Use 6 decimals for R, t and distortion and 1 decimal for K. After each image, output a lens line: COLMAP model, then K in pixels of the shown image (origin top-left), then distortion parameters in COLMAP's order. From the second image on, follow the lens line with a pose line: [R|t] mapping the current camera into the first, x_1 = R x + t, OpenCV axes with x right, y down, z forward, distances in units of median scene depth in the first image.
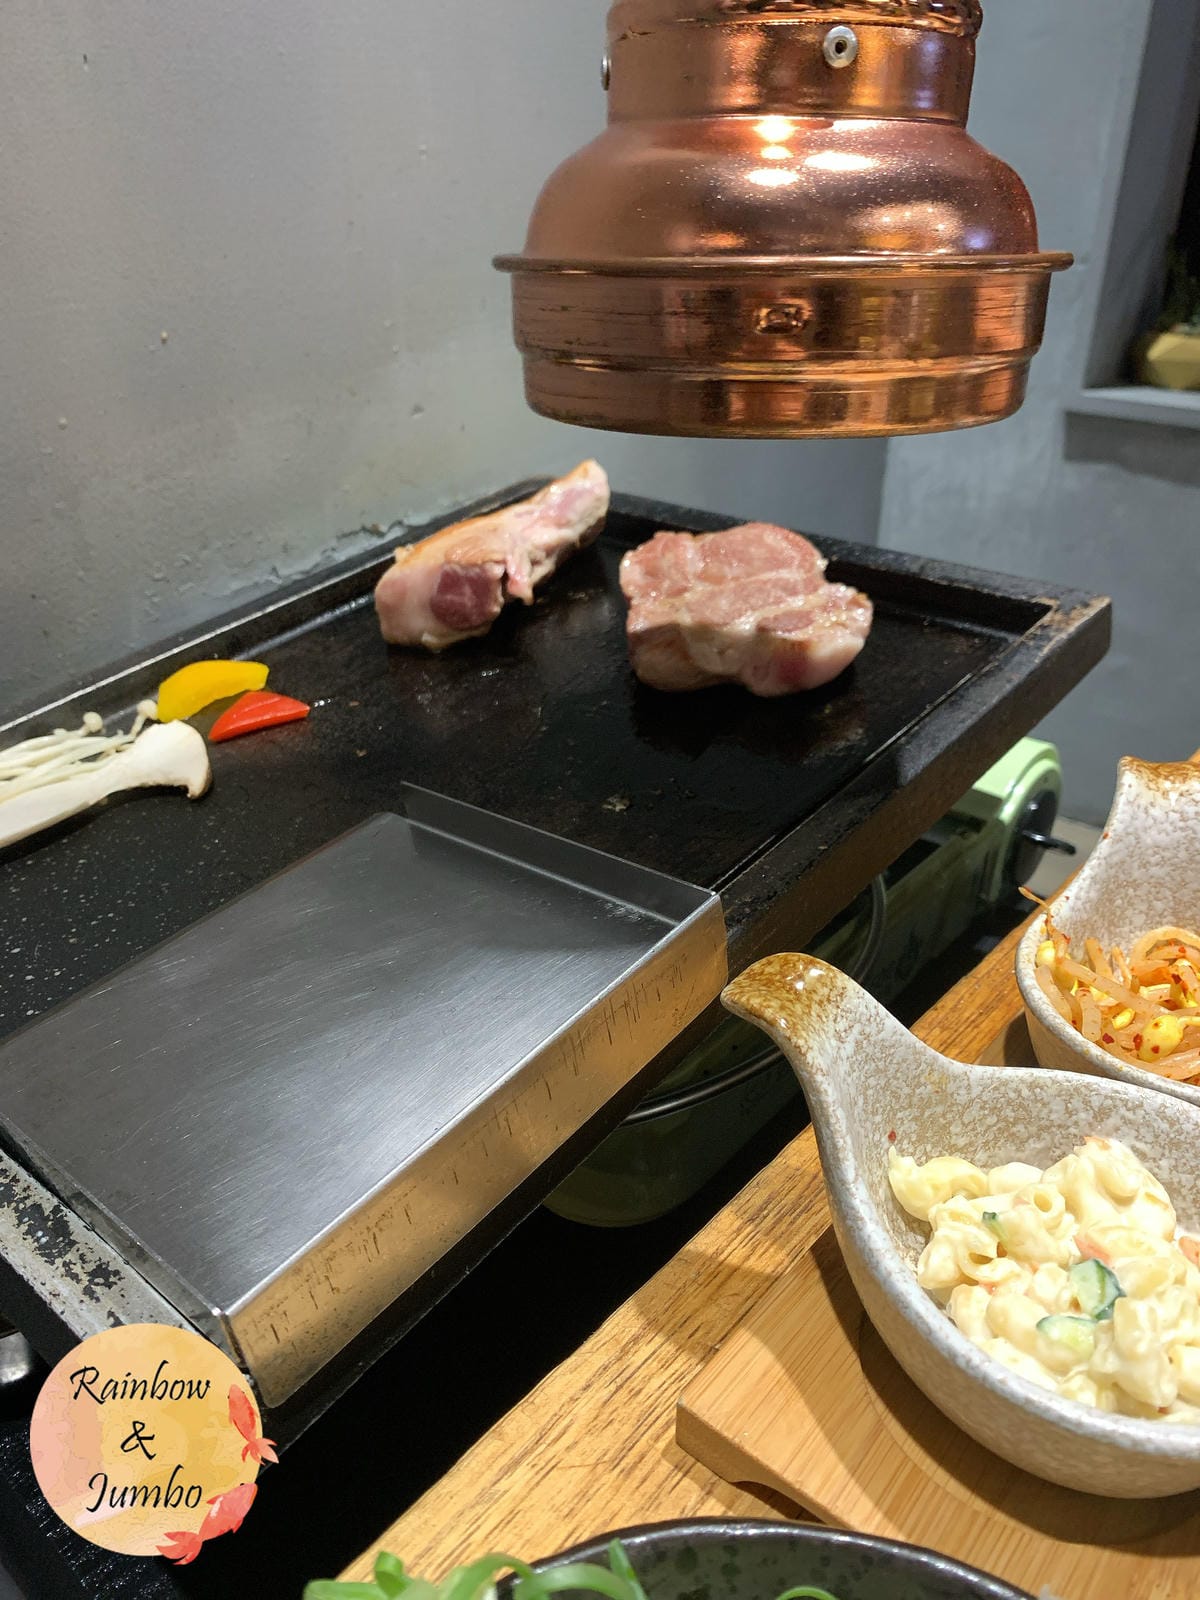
lens RADIAL K [[1213.0, 0, 597.1], [0, 1213.0, 774.7], [0, 0, 1]] dist [0.006265, -0.006745]
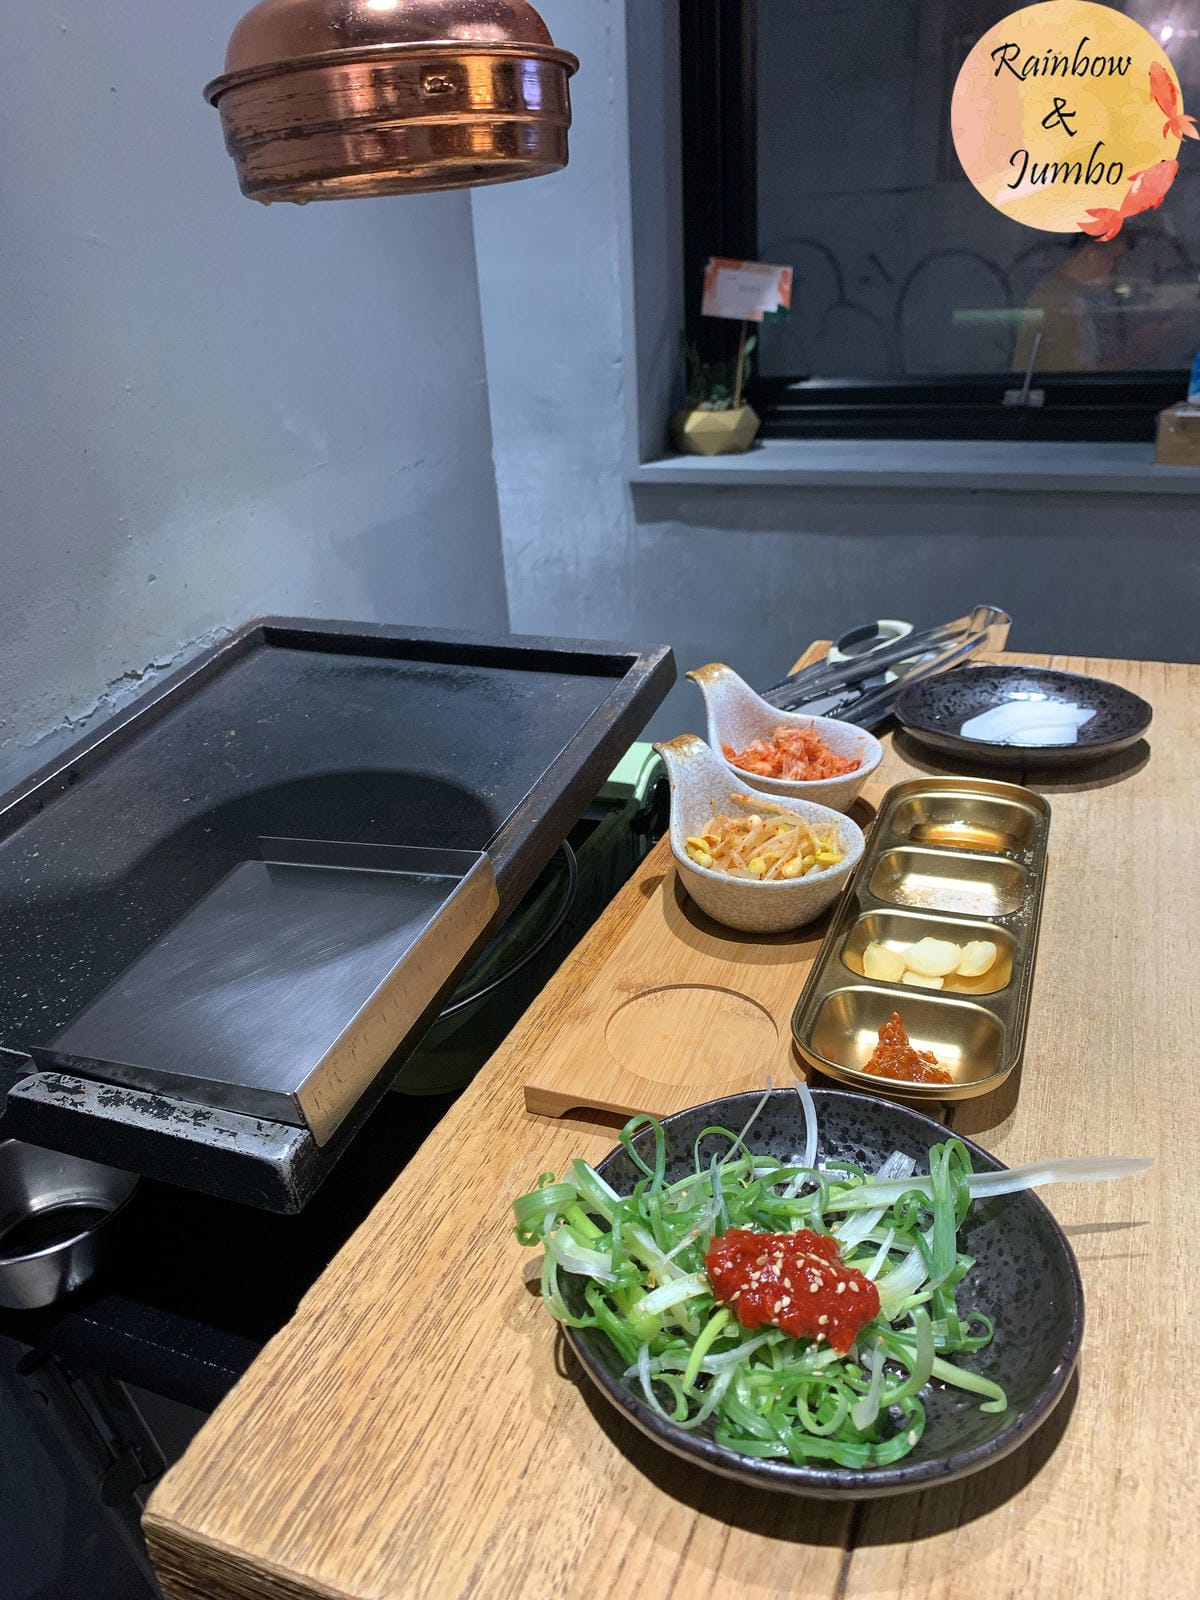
lens RADIAL K [[1270.4, 0, 556.6], [0, 1270.4, 802.7], [0, 0, 1]] dist [-0.002682, -0.005244]
pose [[0.951081, -0.183219, 0.248748, -0.171365], [0.192846, 0.981119, -0.014683, 0.052279], [-0.241361, 0.061935, 0.968457, -0.573438]]
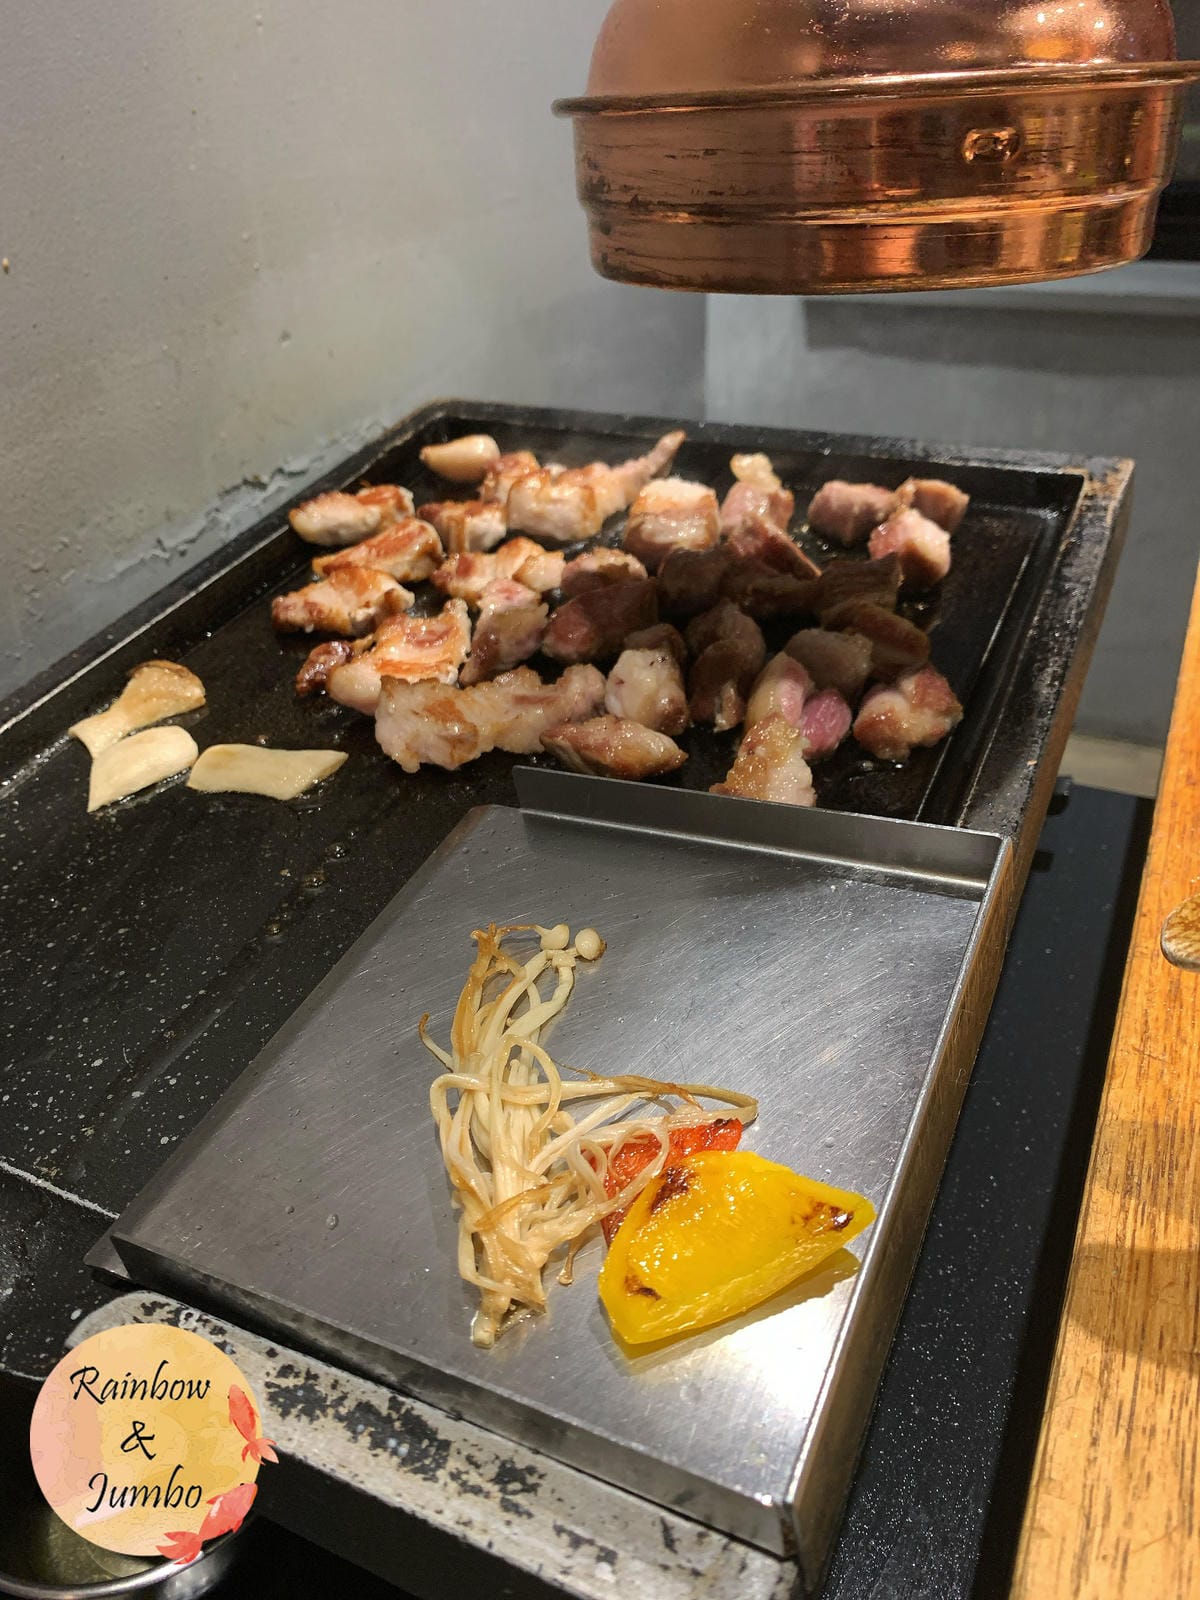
lens RADIAL K [[1188.3, 0, 546.8], [0, 1188.3, 797.2], [0, 0, 1]] dist [-0.056964, 0.069975]
pose [[0.965816, -0.166672, 0.198546, -0.273905], [0.150990, 0.984266, 0.091770, -0.039853], [-0.210717, -0.058654, 0.975786, 0.183797]]
